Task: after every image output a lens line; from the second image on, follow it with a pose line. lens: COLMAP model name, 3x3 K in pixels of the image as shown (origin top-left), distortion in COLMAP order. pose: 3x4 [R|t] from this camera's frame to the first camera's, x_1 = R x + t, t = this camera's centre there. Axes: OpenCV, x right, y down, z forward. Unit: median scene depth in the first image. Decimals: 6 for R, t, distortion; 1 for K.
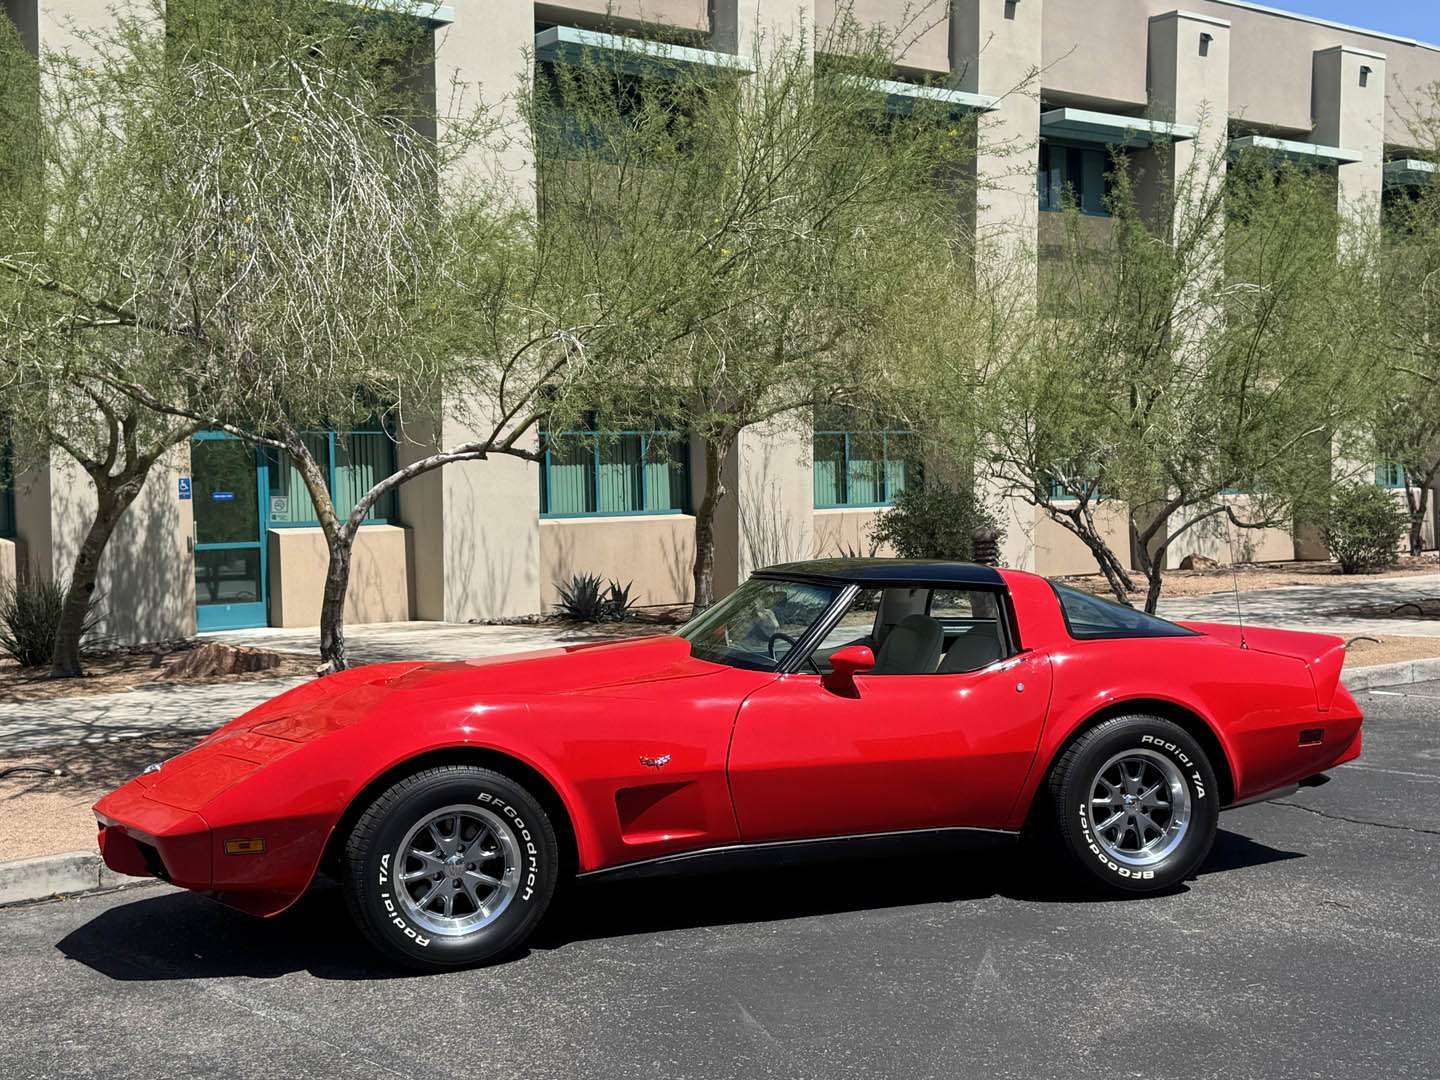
lens RADIAL K [[1902.6, 0, 725.4], [0, 1902.6, 537.1], [0, 0, 1]] dist [0.154542, 0.000000]
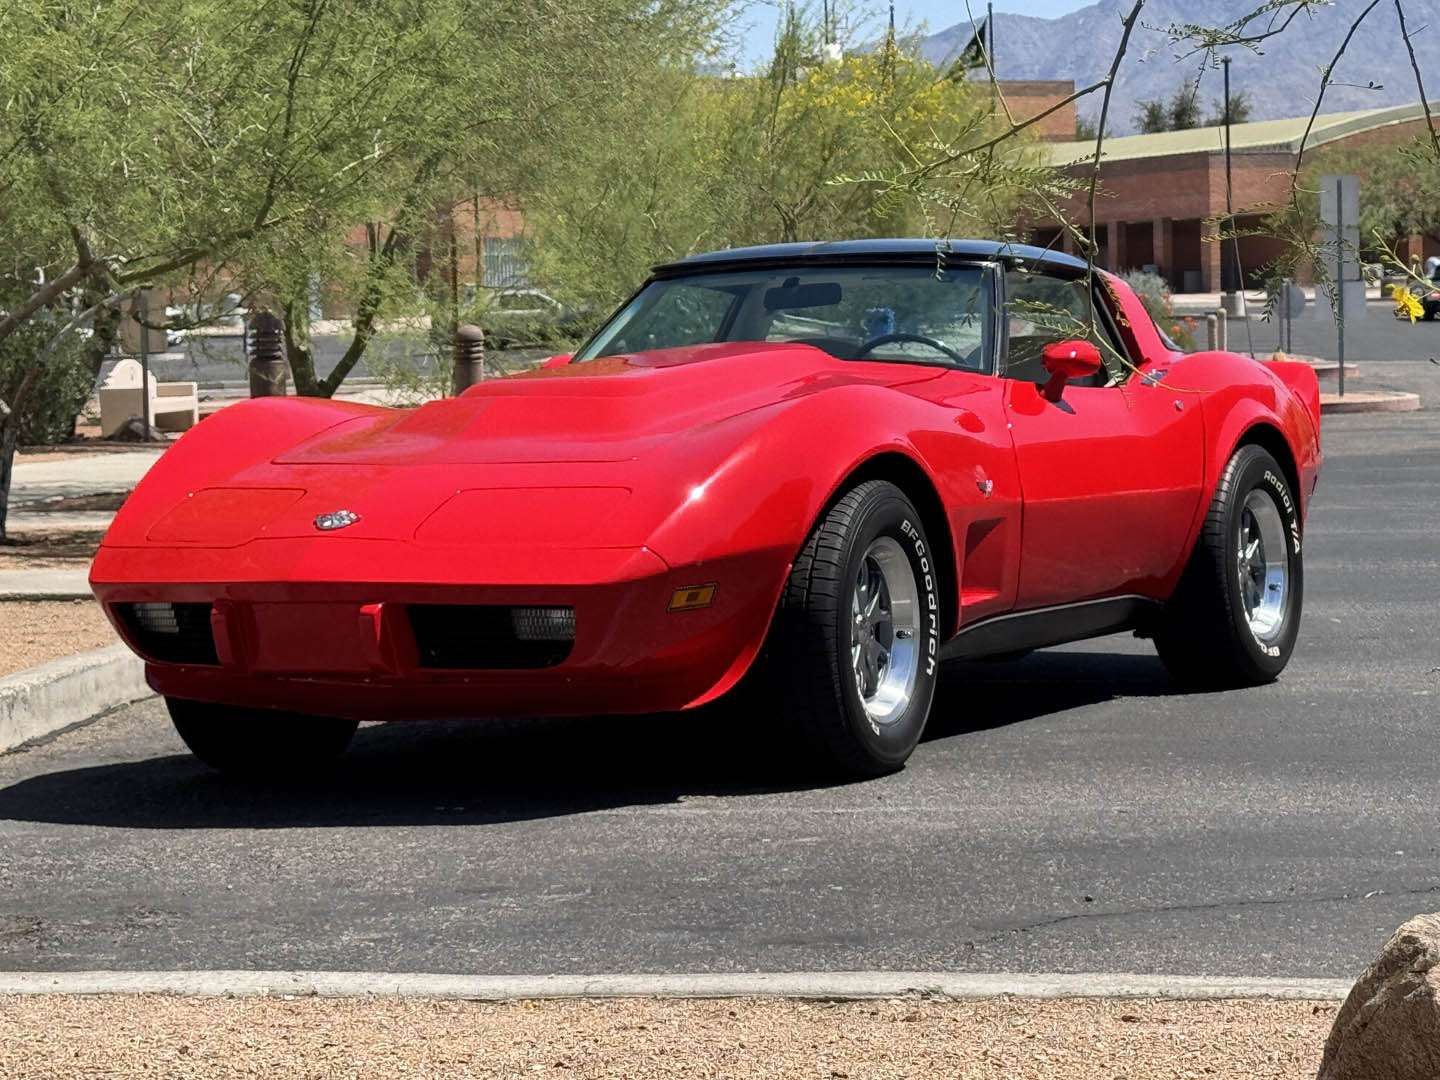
lens RADIAL K [[4096.3, 0, 719.3], [0, 4096.3, 540.5], [0, 0, 1]] dist [0.172779, 0.000000]
pose [[0.716061, -0.019193, 0.697774, -1.069826], [0.017268, 0.999803, 0.009780, 0.111309], [-0.697824, 0.005046, 0.716251, -0.012665]]
